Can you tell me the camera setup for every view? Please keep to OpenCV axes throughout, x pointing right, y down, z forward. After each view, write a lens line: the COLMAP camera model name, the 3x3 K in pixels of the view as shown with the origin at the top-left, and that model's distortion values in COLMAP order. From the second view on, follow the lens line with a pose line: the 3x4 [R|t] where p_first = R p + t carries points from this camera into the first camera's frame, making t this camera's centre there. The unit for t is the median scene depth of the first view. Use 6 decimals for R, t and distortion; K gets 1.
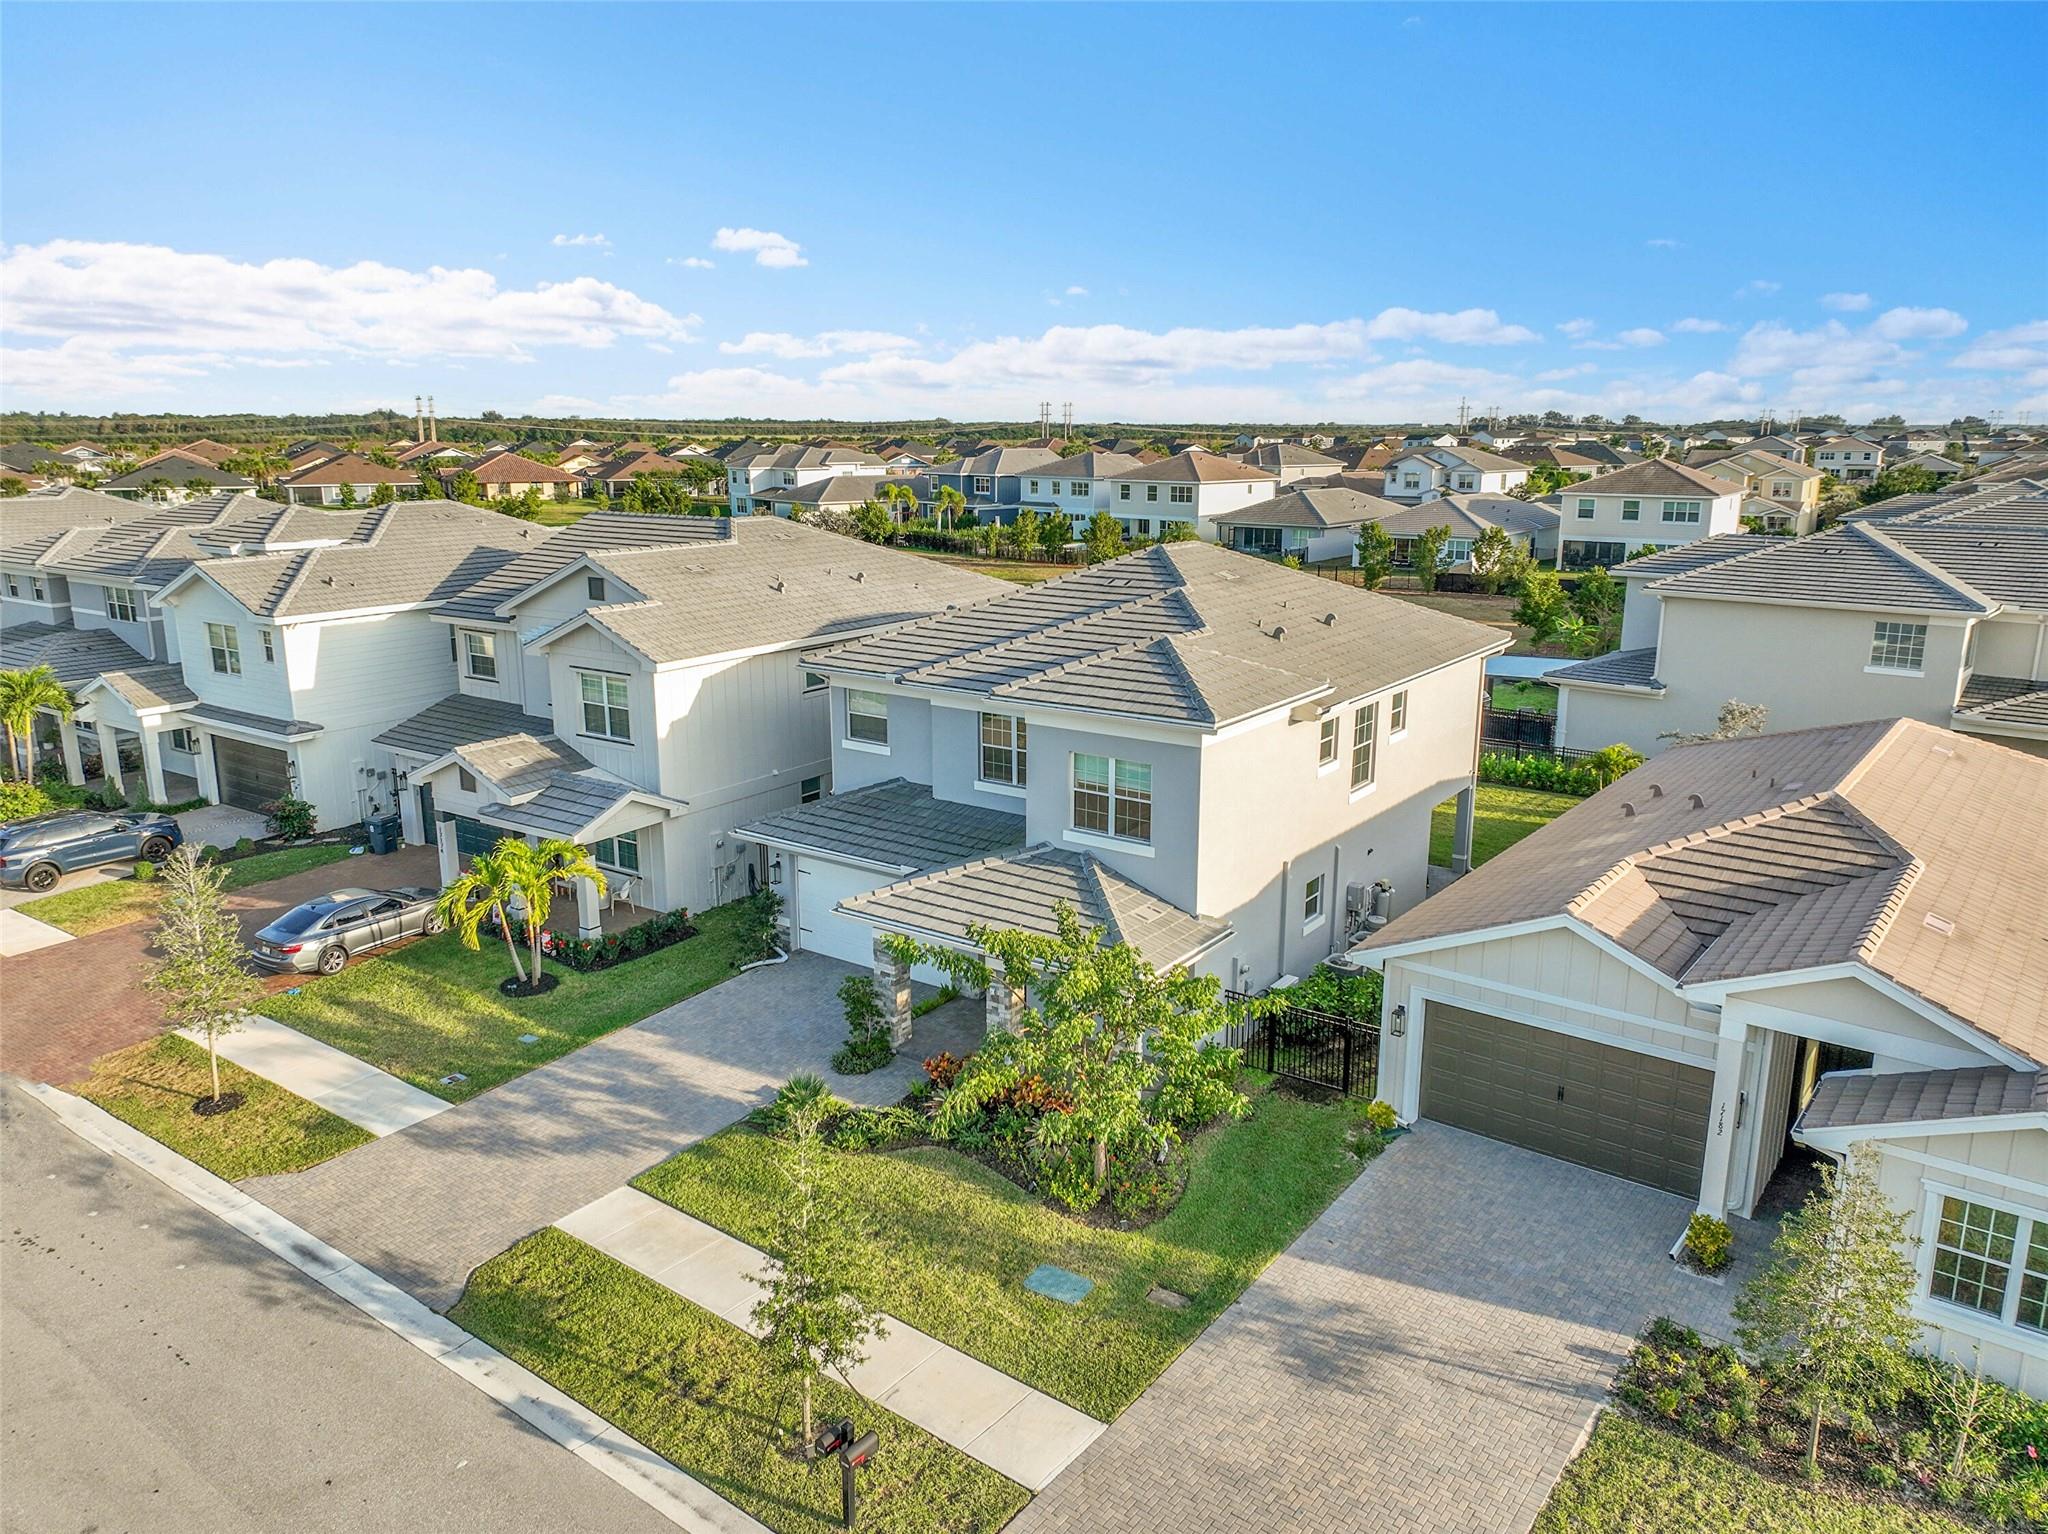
lens RADIAL K [[1438.9, 0, 1019.0], [0, 1438.9, 756.2], [0, 0, 1]] dist [0.000694, 0.003062]
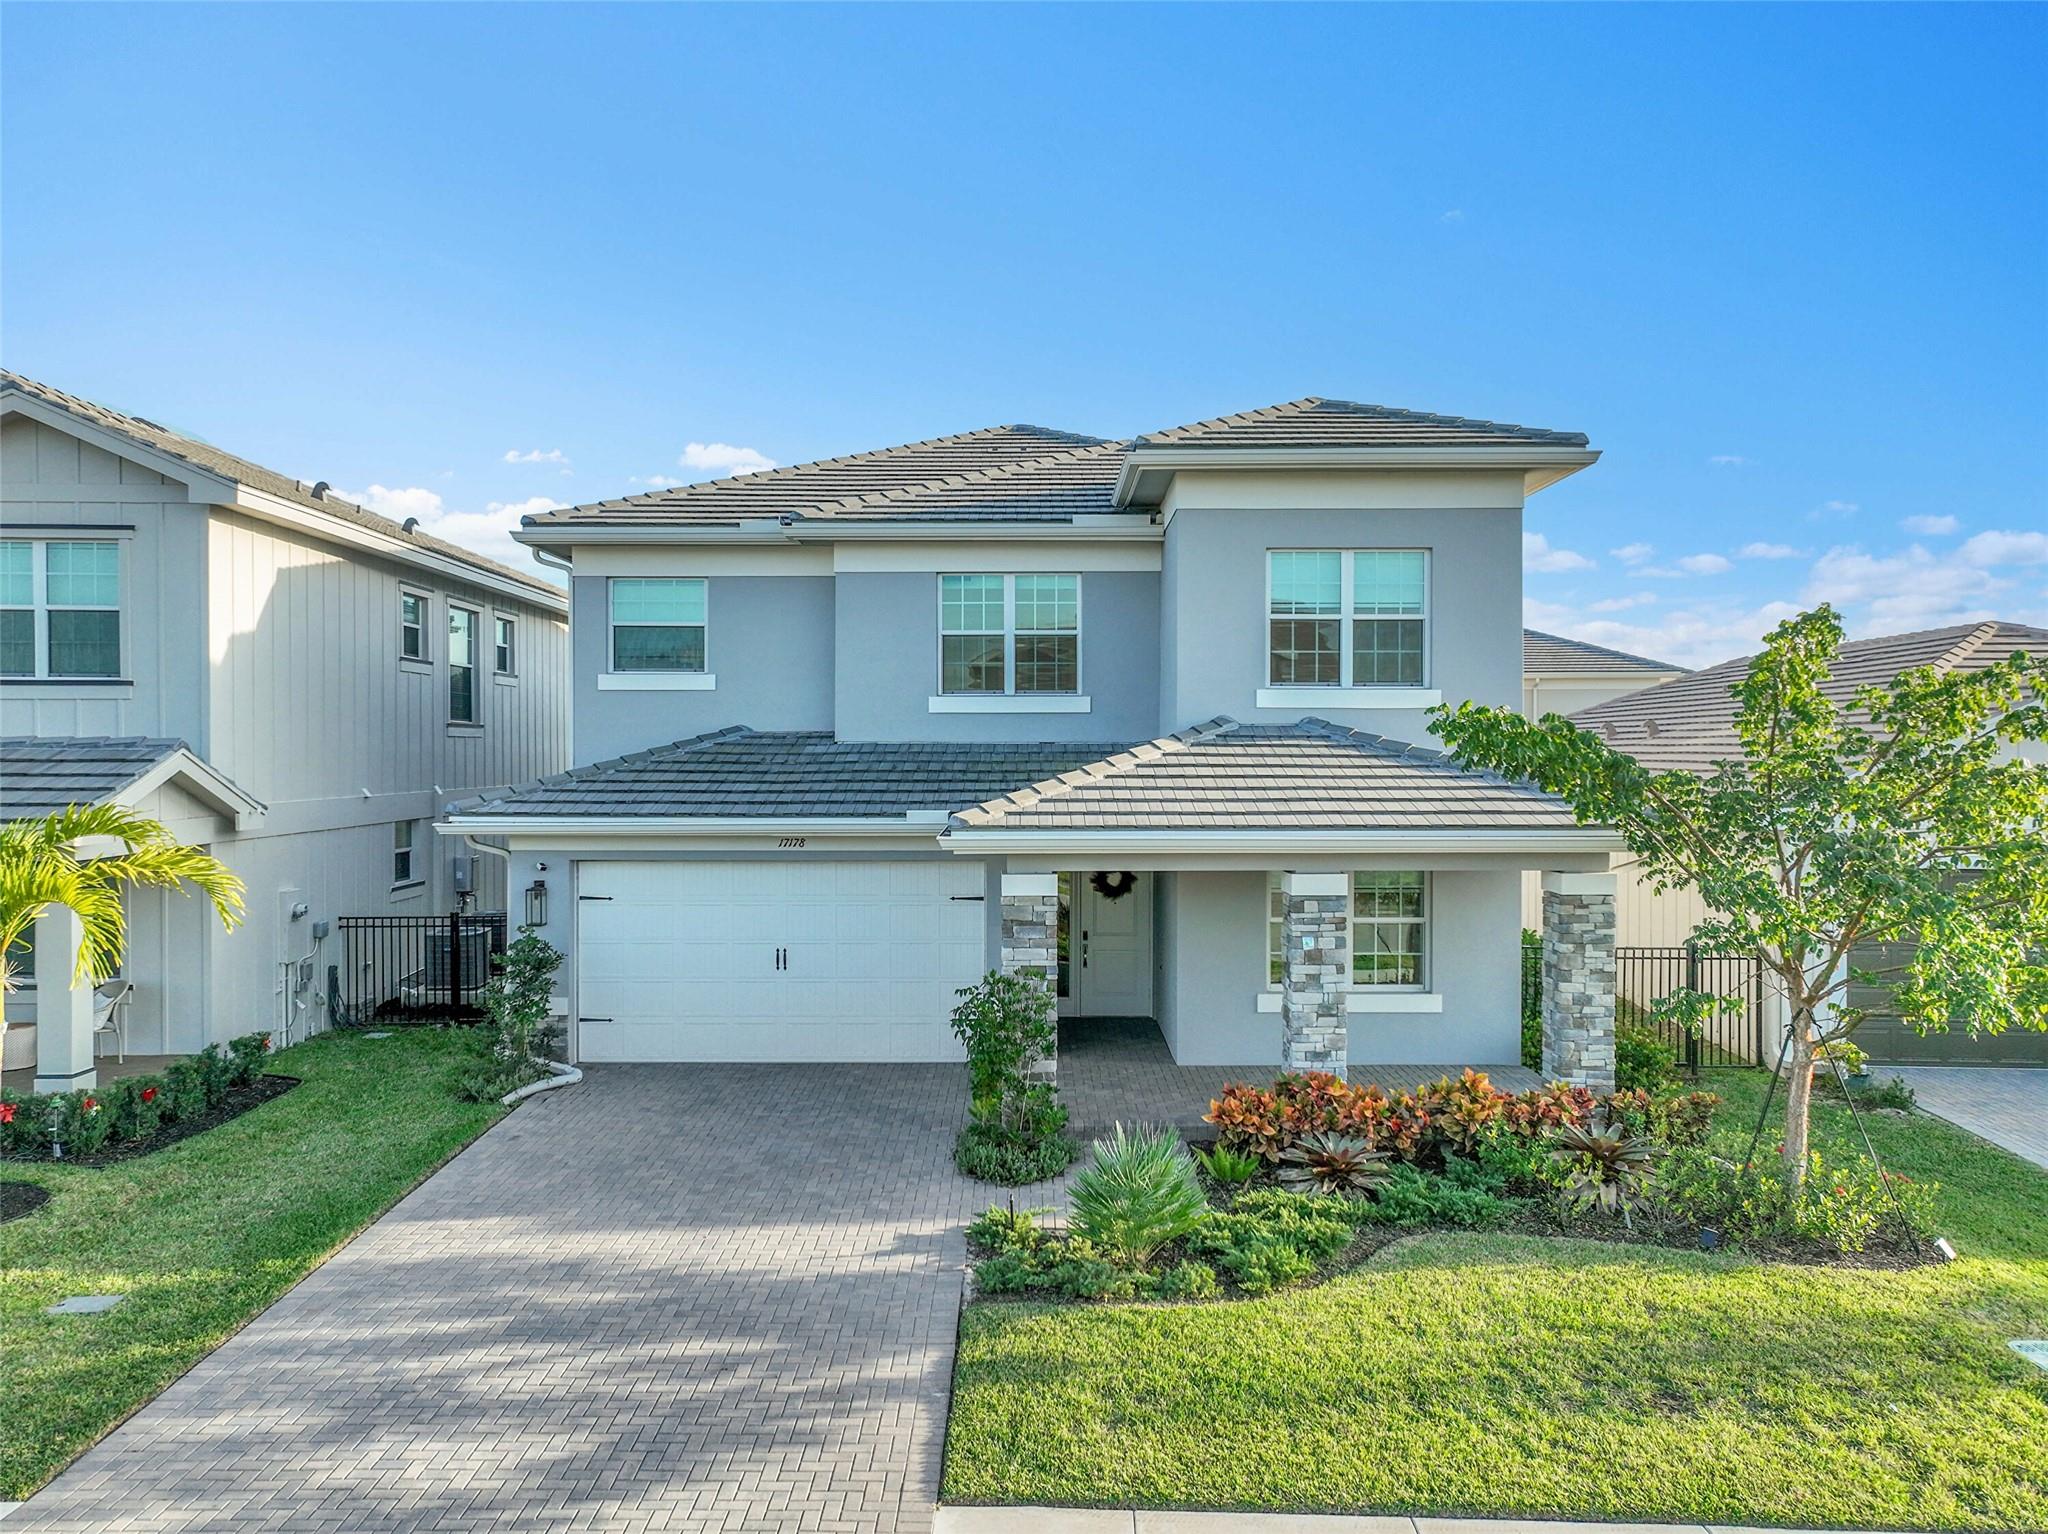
lens RADIAL K [[1432.4, 0, 1022.2], [0, 1432.4, 776.5], [0, 0, 1]] dist [0.002287, 0.011581]
pose [[0.815932, -0.008790, 0.578081, -0.370725], [0.128866, 0.977495, -0.167024, 0.165596], [-0.563603, 0.210776, 0.798702, 0.593607]]
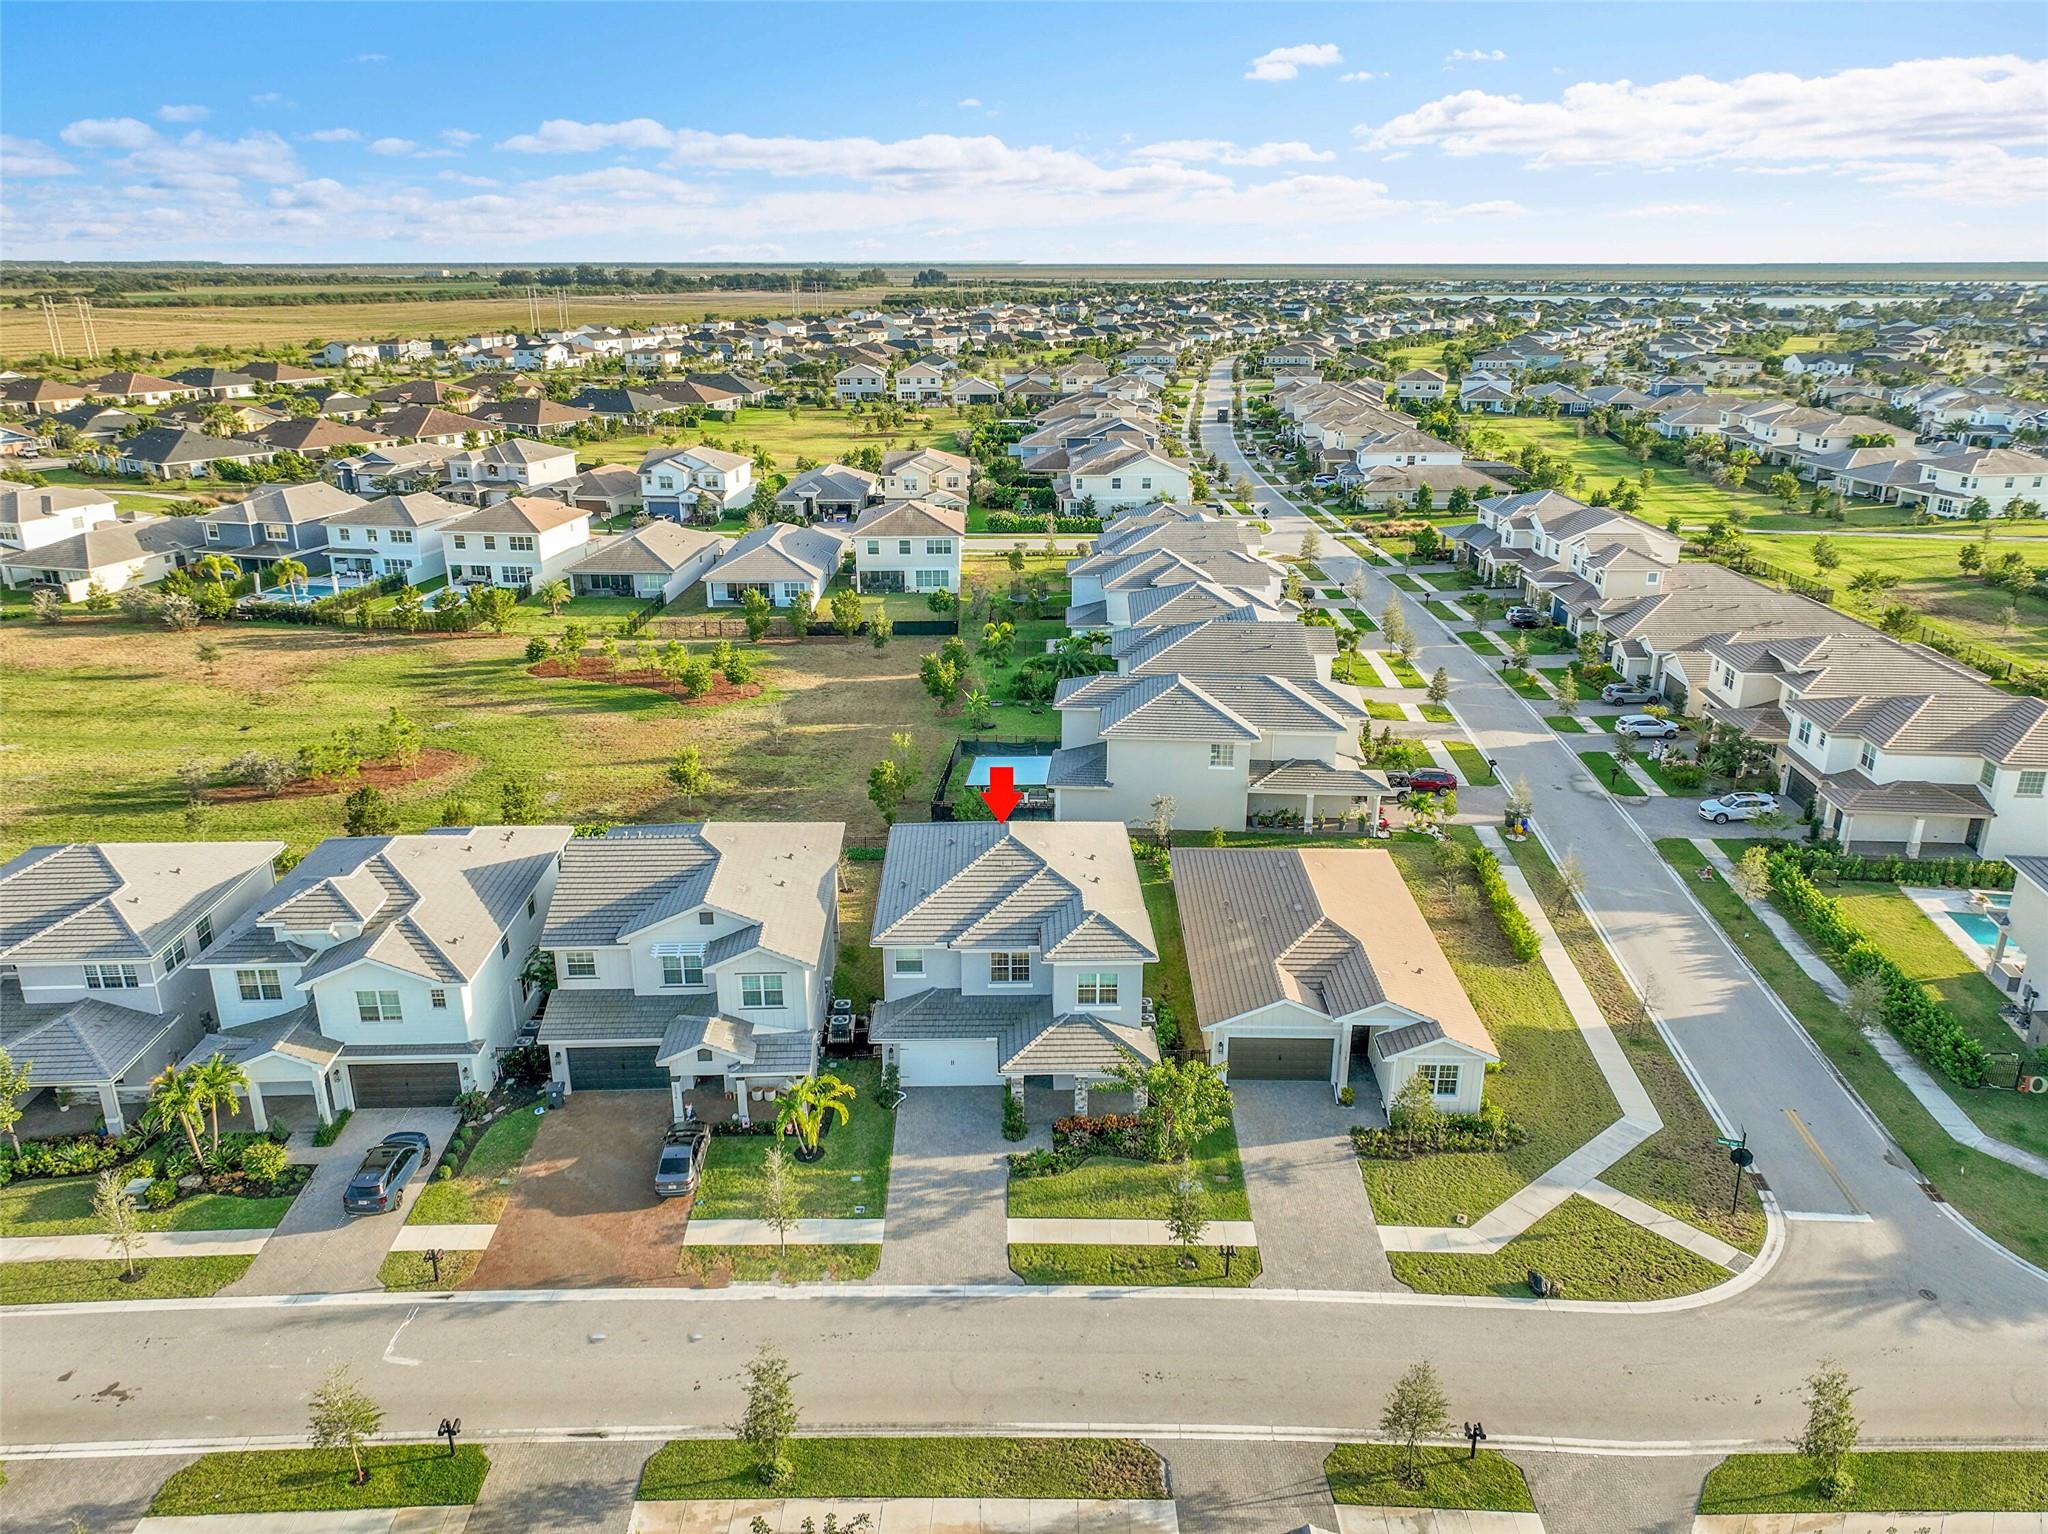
lens RADIAL K [[1432.4, 0, 1022.2], [0, 1432.4, 776.5], [0, 0, 1]] dist [0.002287, 0.011581]
pose [[0.802279, -0.202848, 0.561428, -1.206043], [0.134285, 0.977716, 0.161364, -0.665698], [-0.581650, -0.054068, 0.811641, -0.747824]]
